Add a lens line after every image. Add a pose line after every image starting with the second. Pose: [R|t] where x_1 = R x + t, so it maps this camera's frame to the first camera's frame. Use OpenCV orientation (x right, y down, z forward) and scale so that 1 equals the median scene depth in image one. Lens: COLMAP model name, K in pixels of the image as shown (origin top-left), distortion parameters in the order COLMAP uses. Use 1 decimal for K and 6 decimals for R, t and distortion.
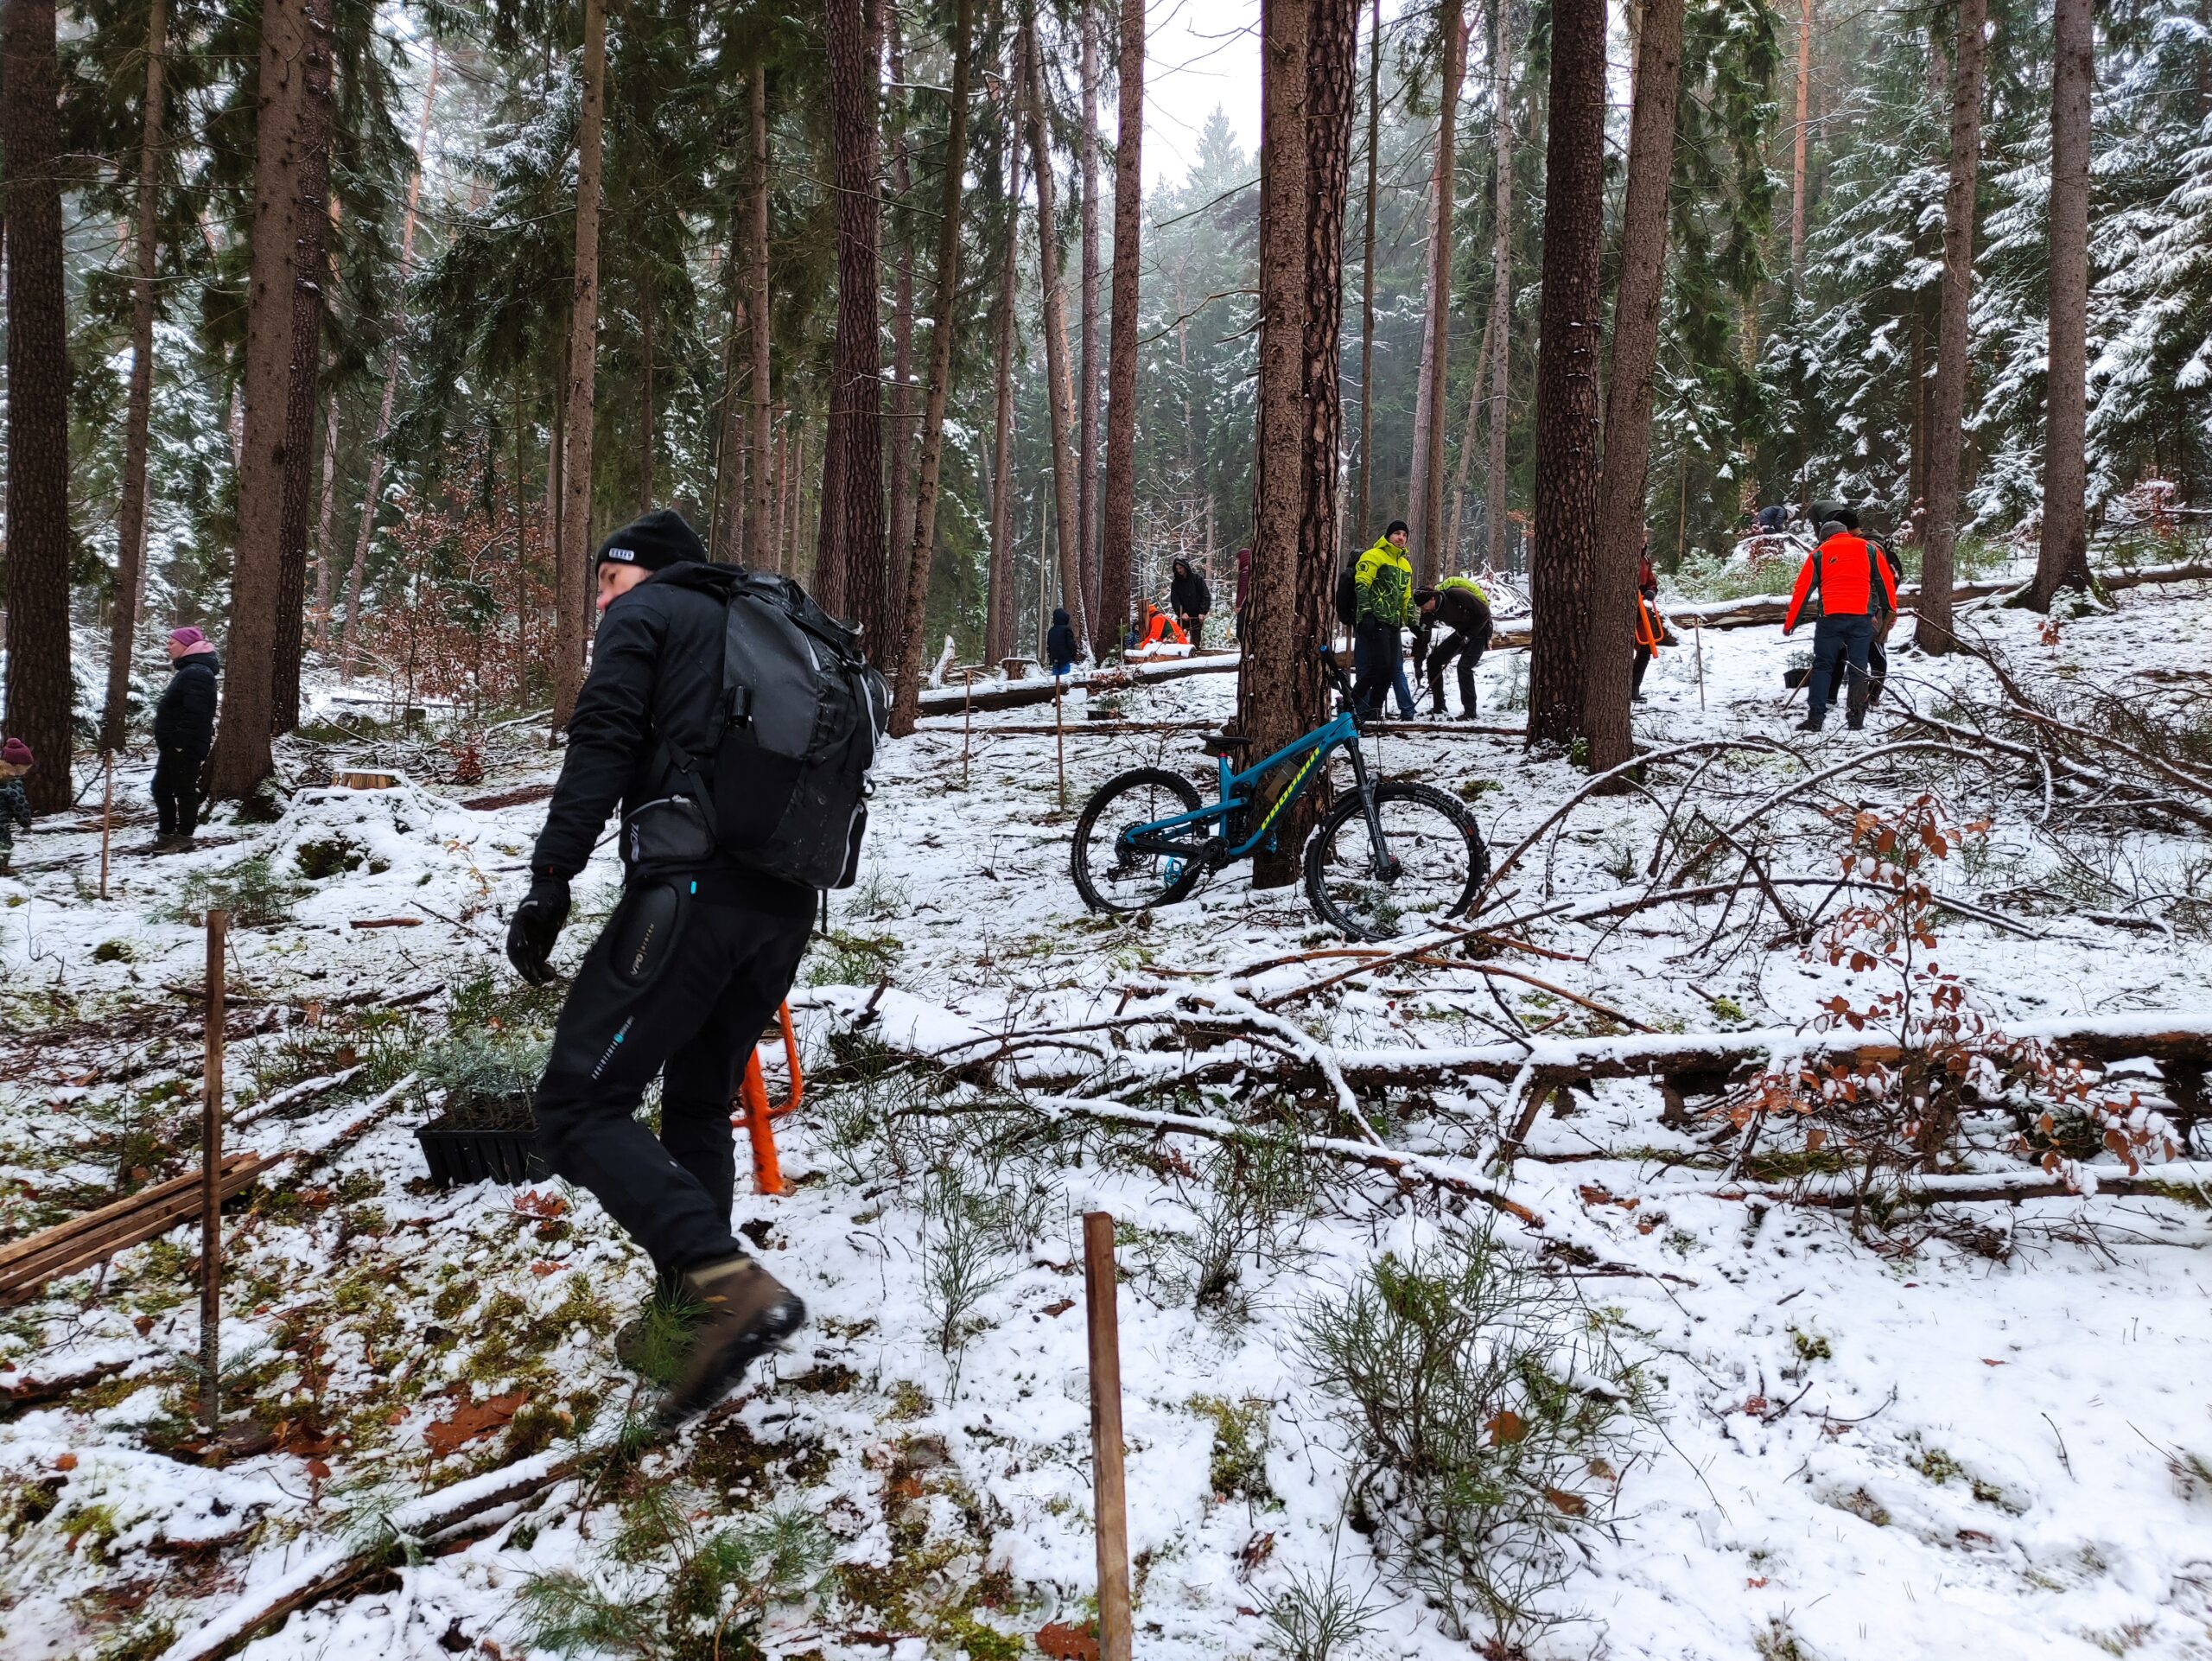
lens RADIAL K [[1611.1, 0, 1102.3], [0, 1611.1, 821.6], [0, 0, 1]] dist [0.051189, -0.028041]
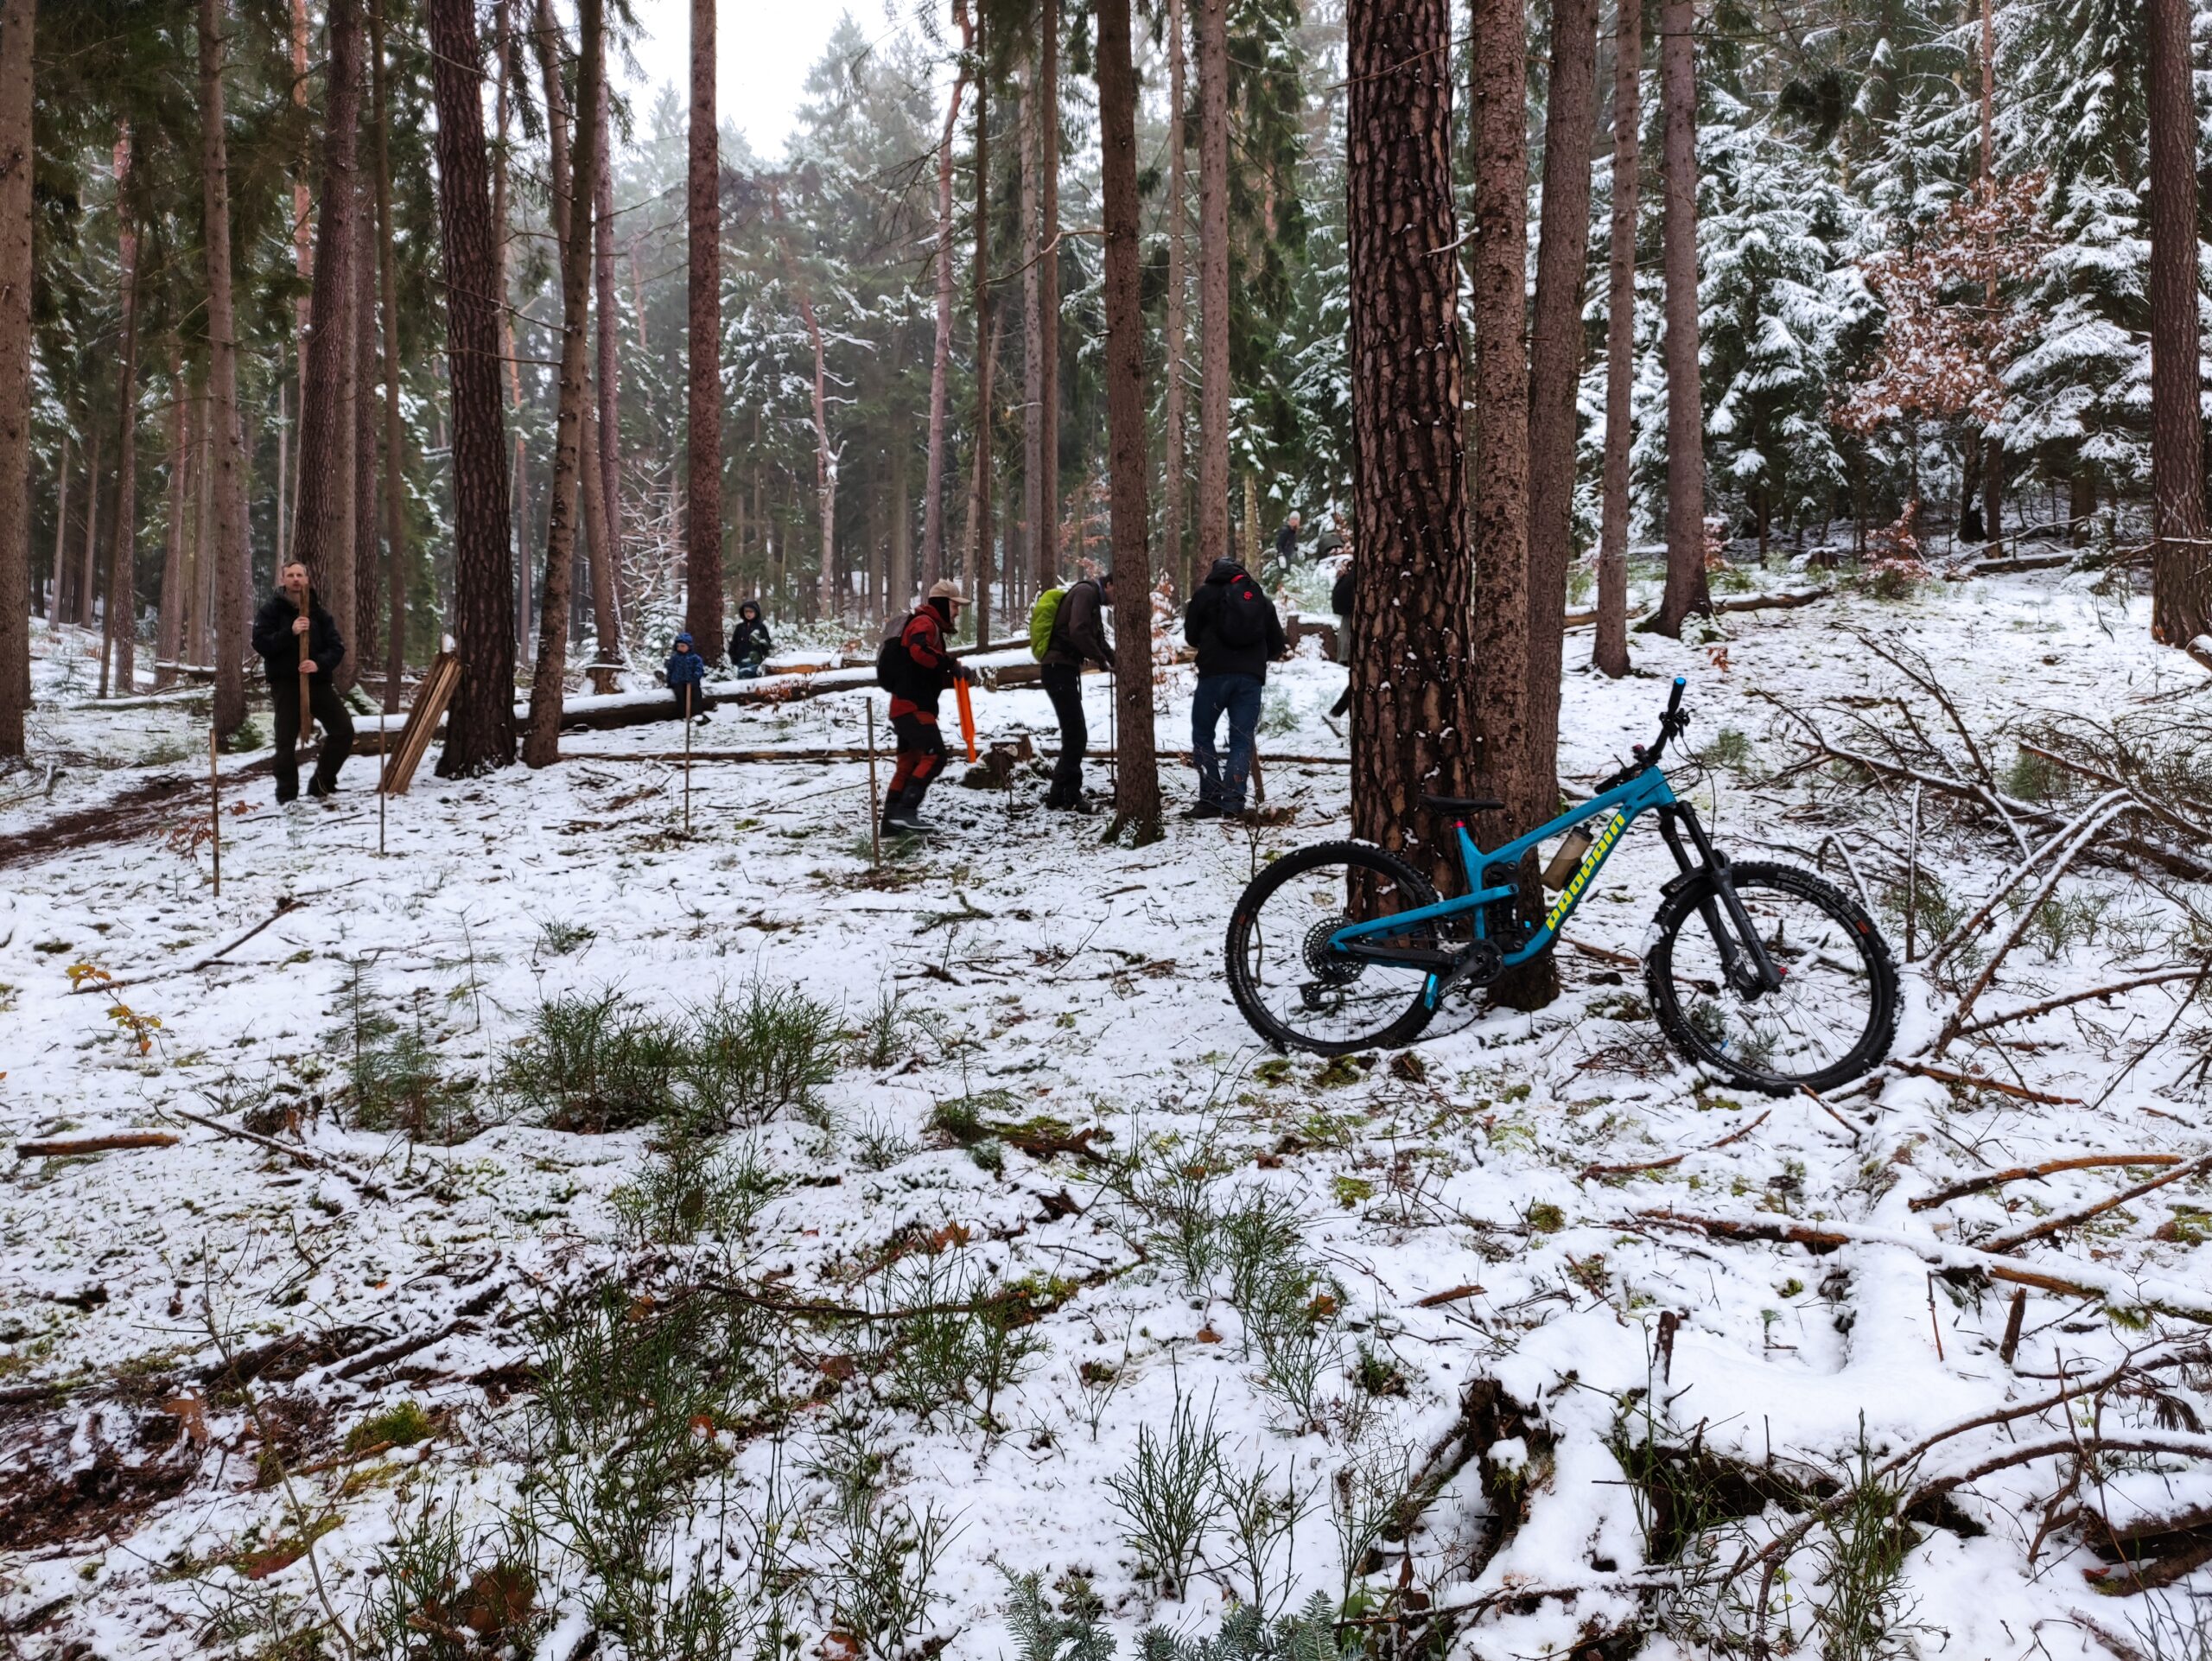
lens RADIAL K [[1619.6, 0, 1106.3], [0, 1619.6, 826.9], [0, 0, 1]] dist [0.049206, -0.028363]
pose [[0.941793, -0.021363, 0.335514, -0.194669], [0.021702, 0.999761, 0.002741, -0.027721], [-0.335492, 0.004700, 0.942031, 0.221685]]
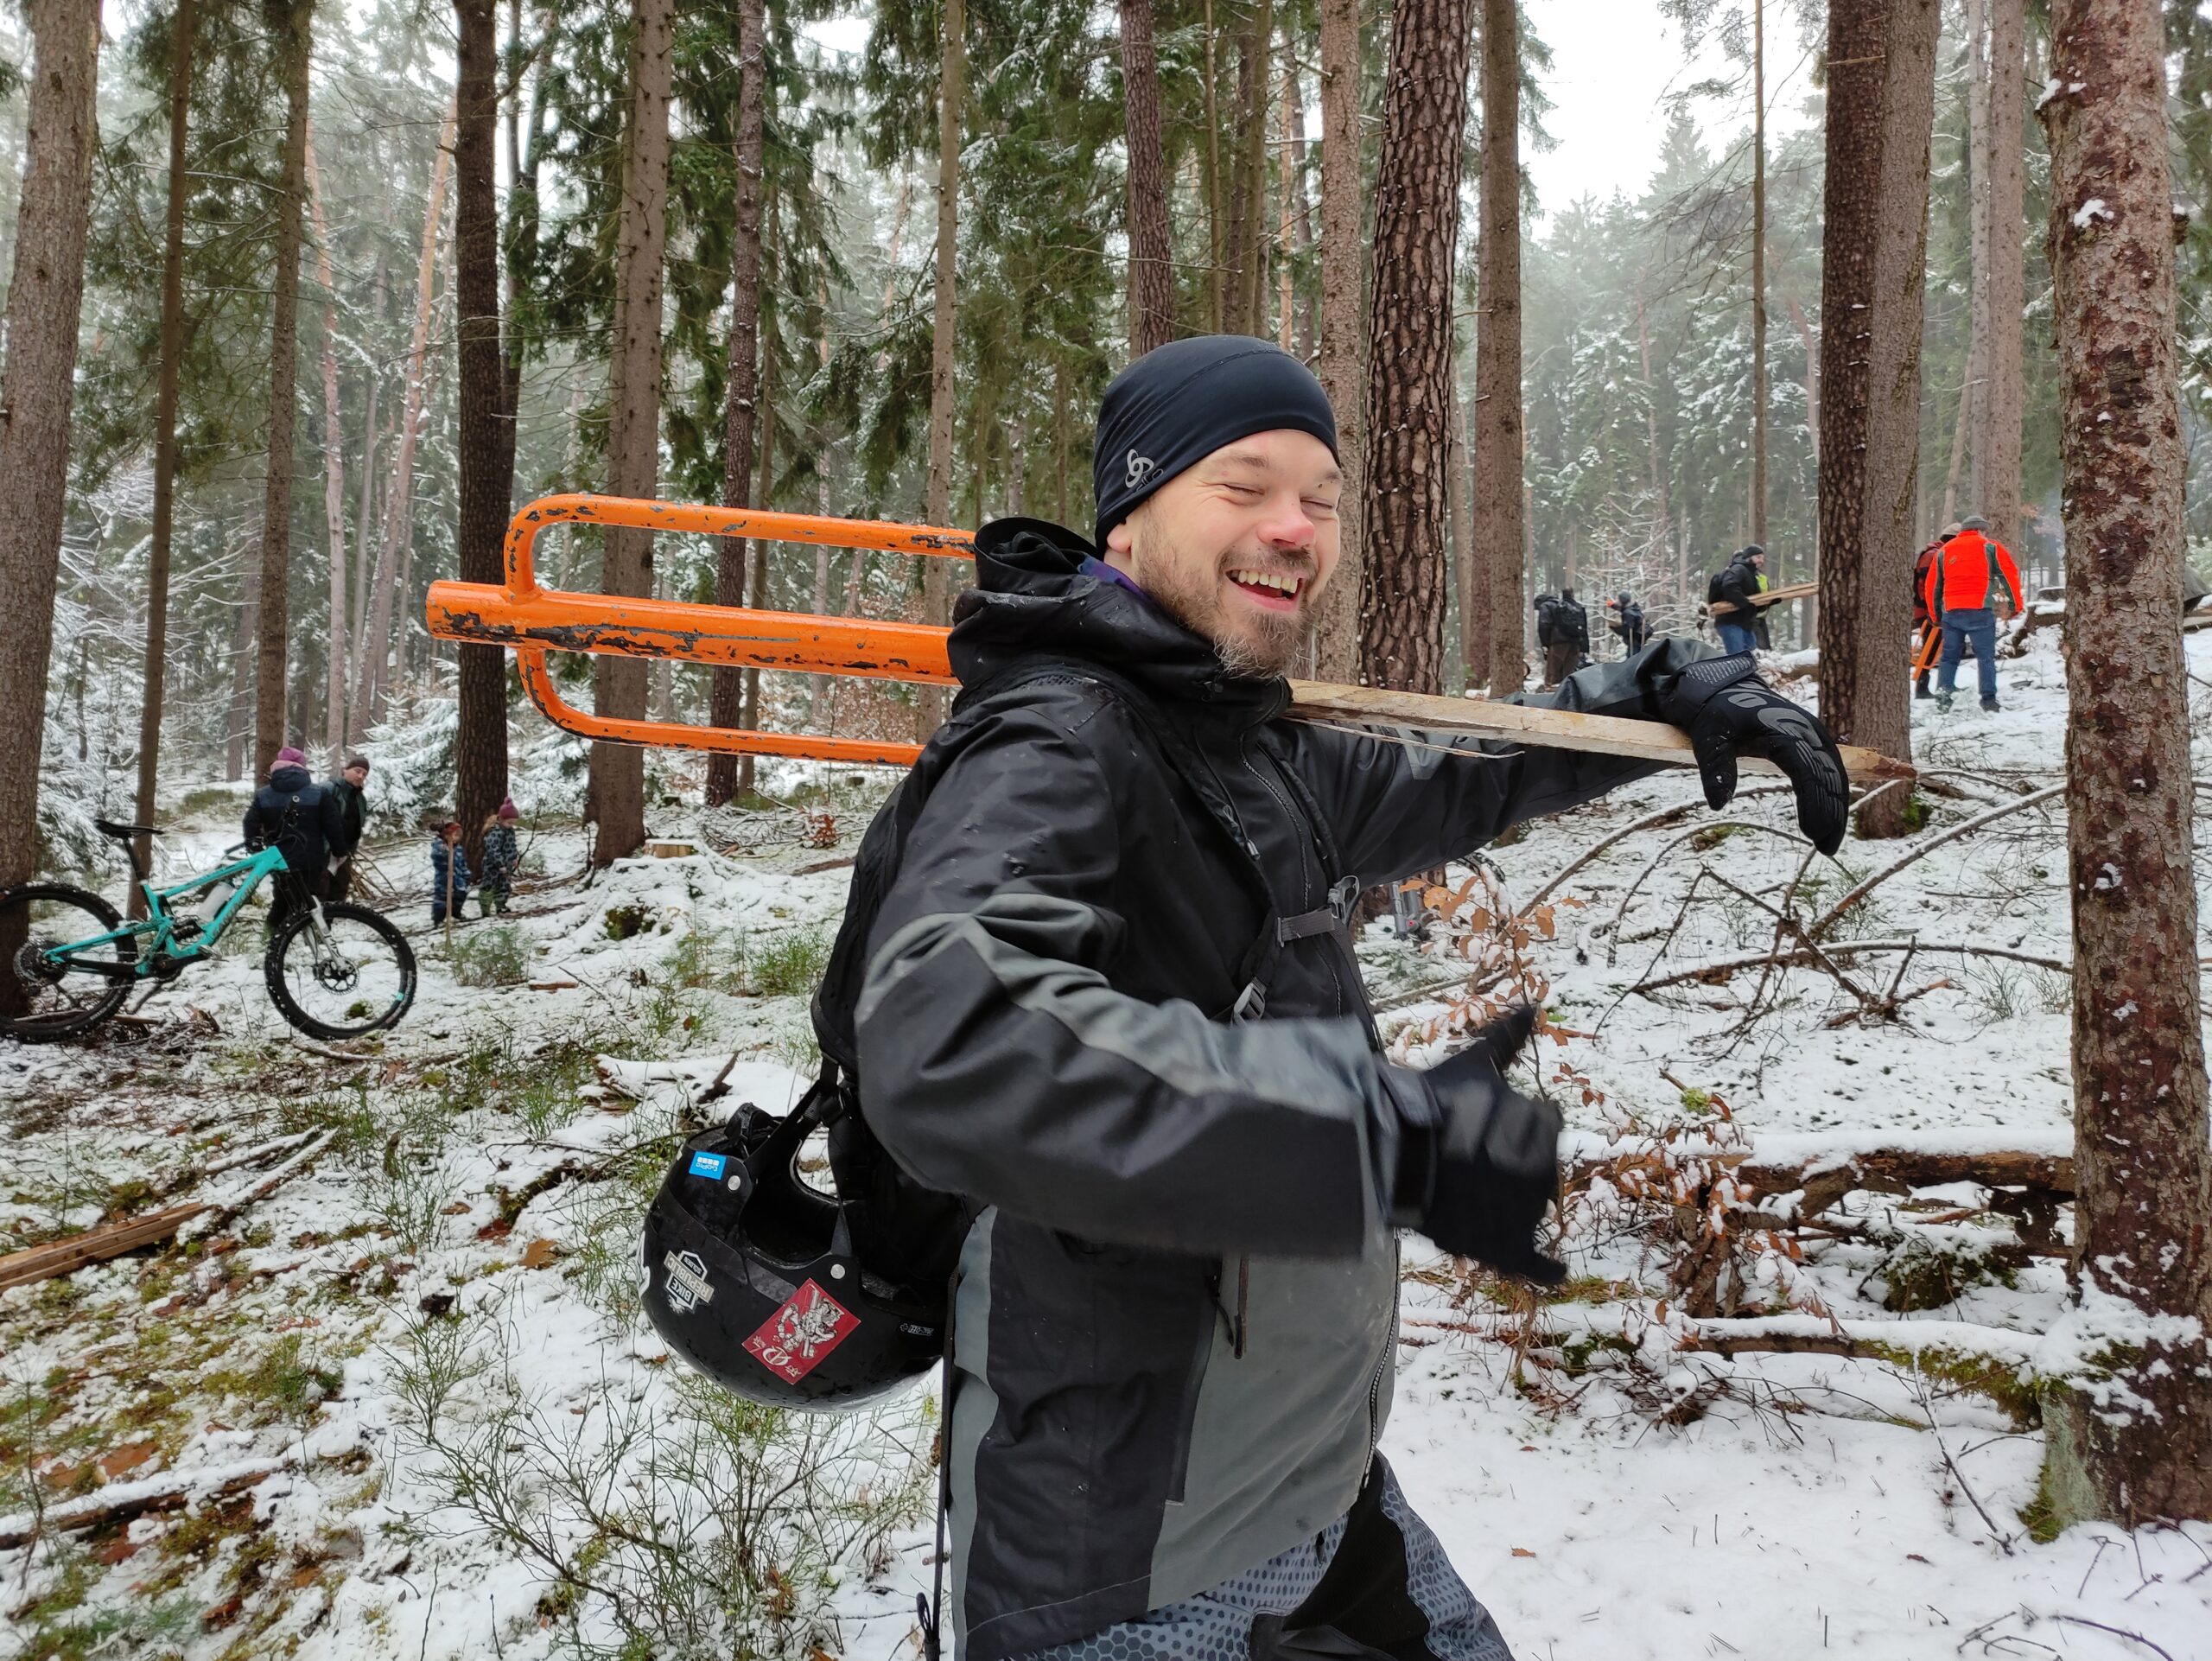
lens RADIAL K [[1619.6, 0, 1100.2], [0, 1619.6, 818.8], [0, 0, 1]] dist [0.049206, -0.028363]
pose [[0.956203, -0.026751, -0.291480, 0.153729], [0.017676, 0.999275, -0.033723, -0.004466], [0.292171, 0.027094, 0.955982, 0.035001]]
